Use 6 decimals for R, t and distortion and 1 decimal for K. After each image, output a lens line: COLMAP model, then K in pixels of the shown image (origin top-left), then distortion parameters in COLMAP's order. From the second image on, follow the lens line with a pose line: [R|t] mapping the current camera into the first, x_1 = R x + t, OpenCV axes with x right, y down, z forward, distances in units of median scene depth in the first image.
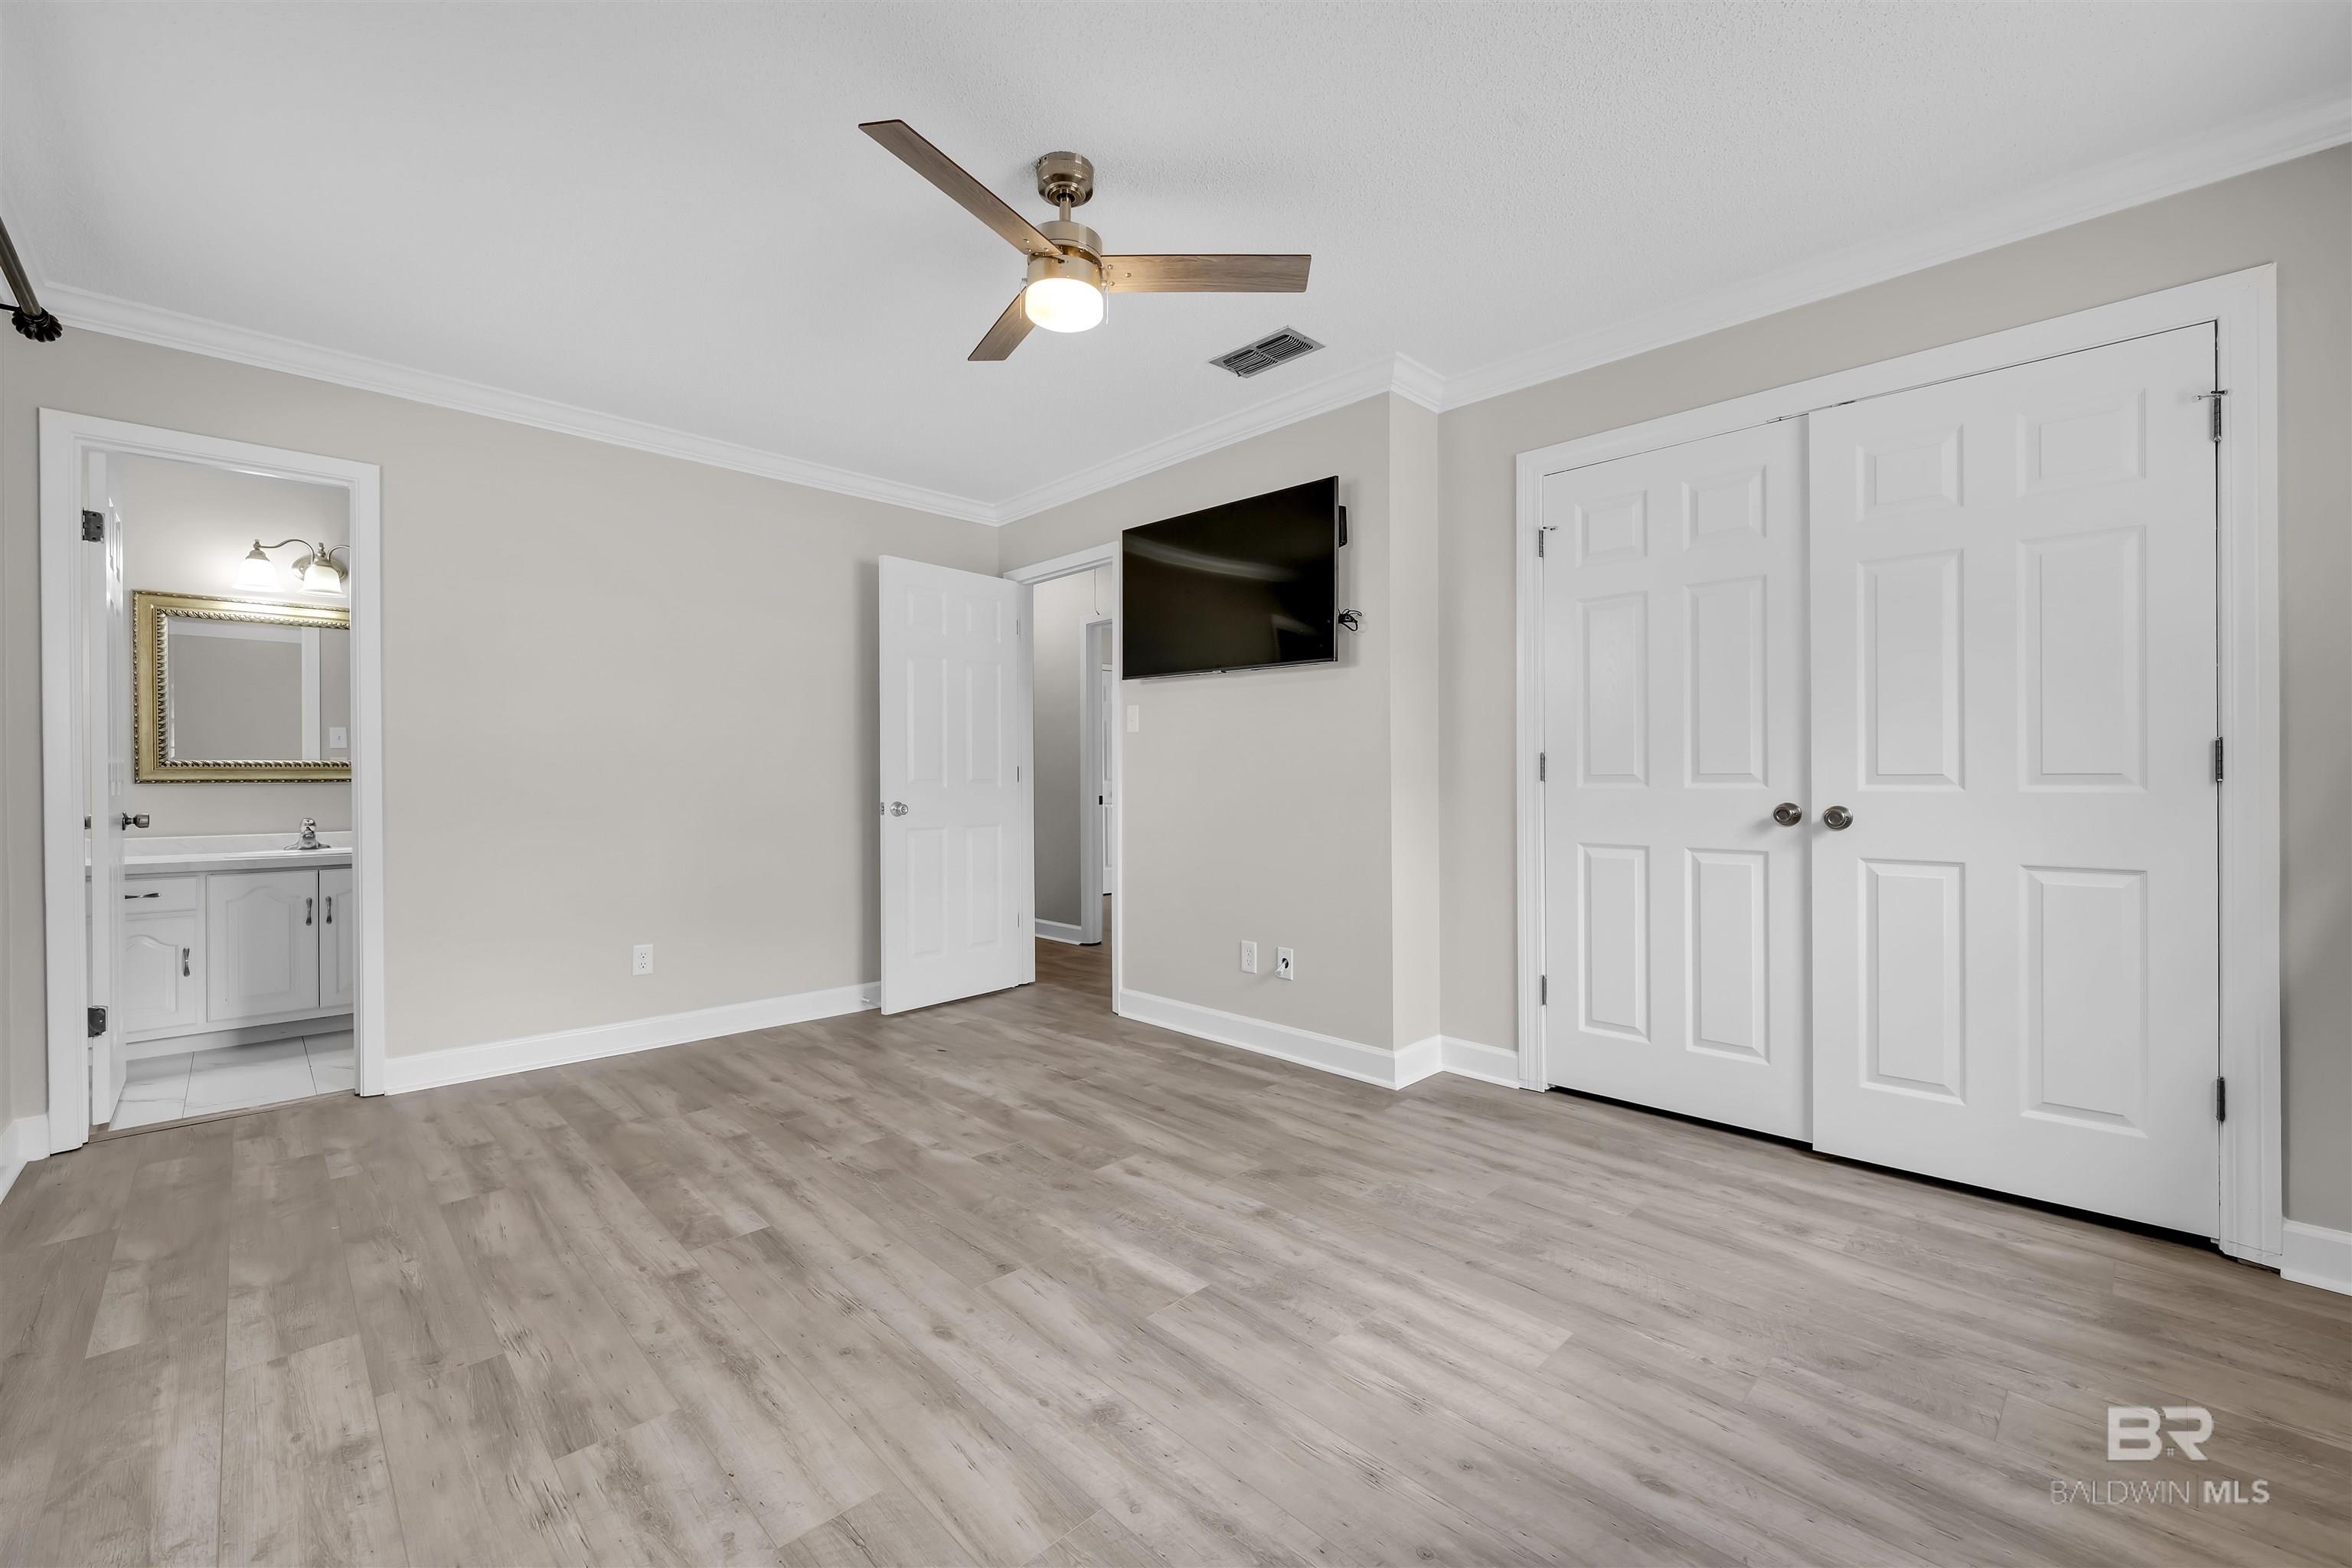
lens RADIAL K [[1018.0, 0, 1186.4], [0, 1018.0, 776.6], [0, 0, 1]] dist [-0.000792, -0.000049]
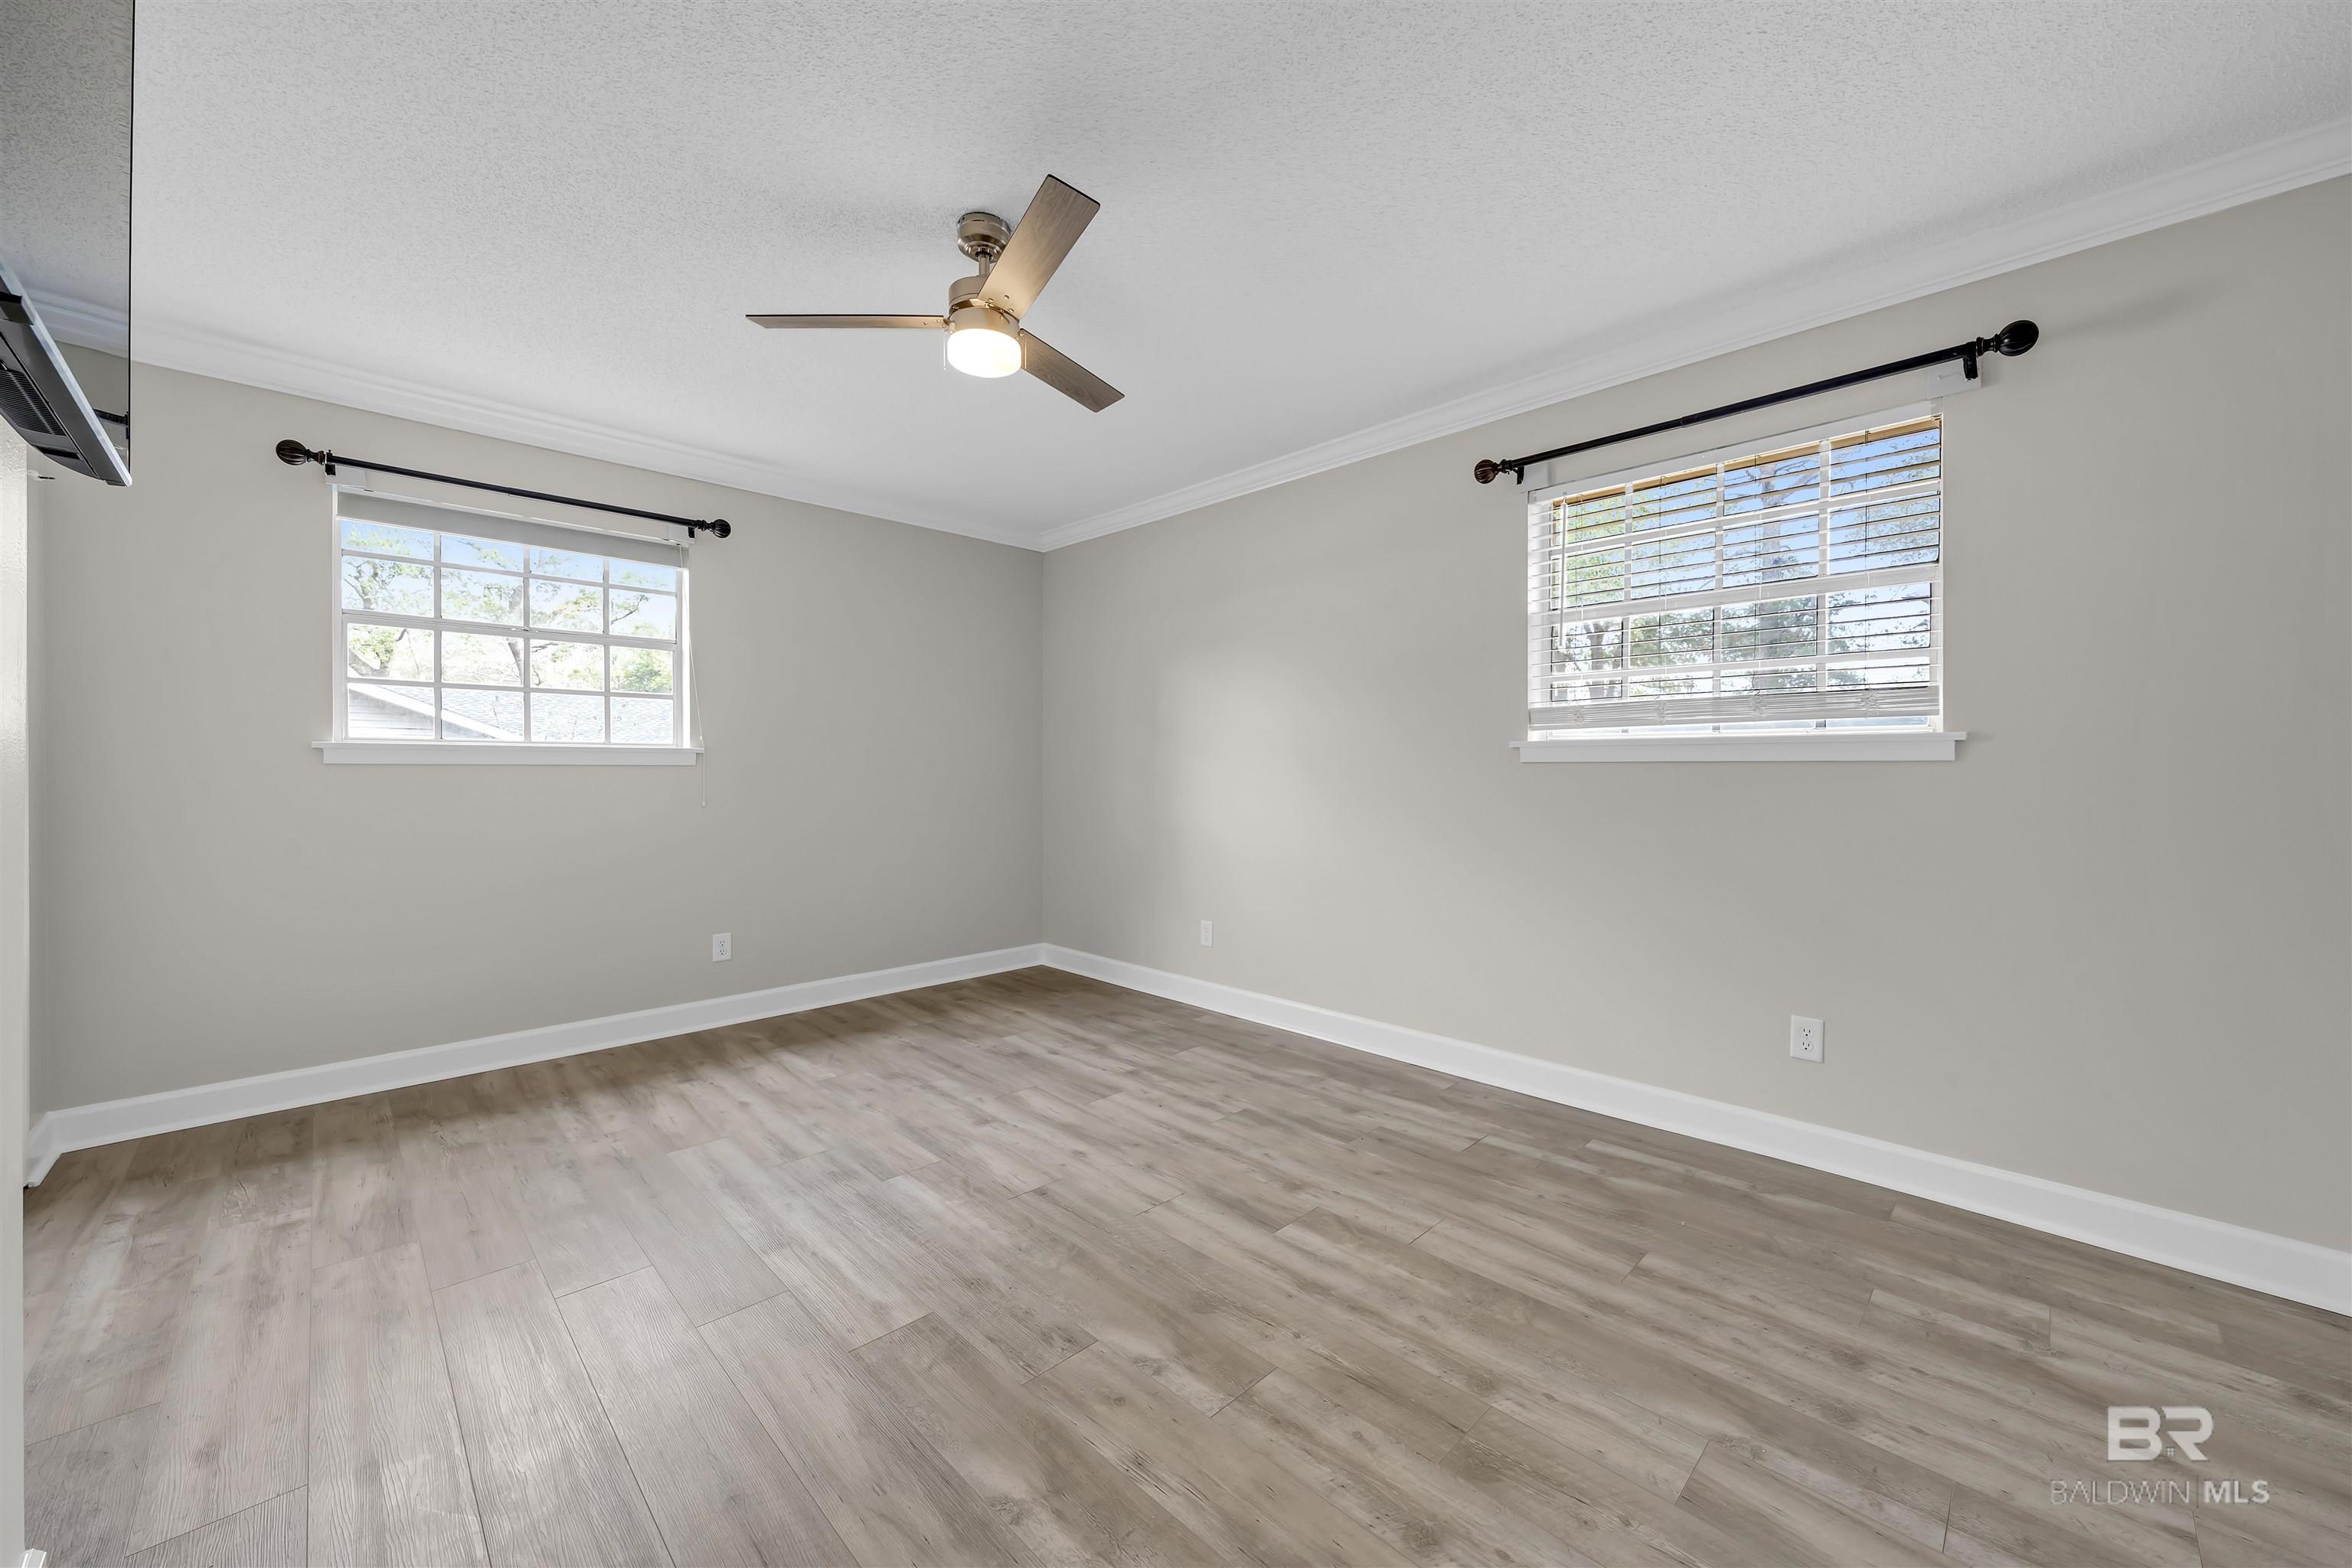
lens RADIAL K [[1018.0, 0, 1186.4], [0, 1018.0, 776.6], [0, 0, 1]] dist [-0.000792, -0.000049]
pose [[-0.999964, 0.002022, 0.008208, -0.314956], [0.002085, 0.999969, 0.007638, -0.022126], [-0.008193, 0.007654, -0.999937, 1.914352]]
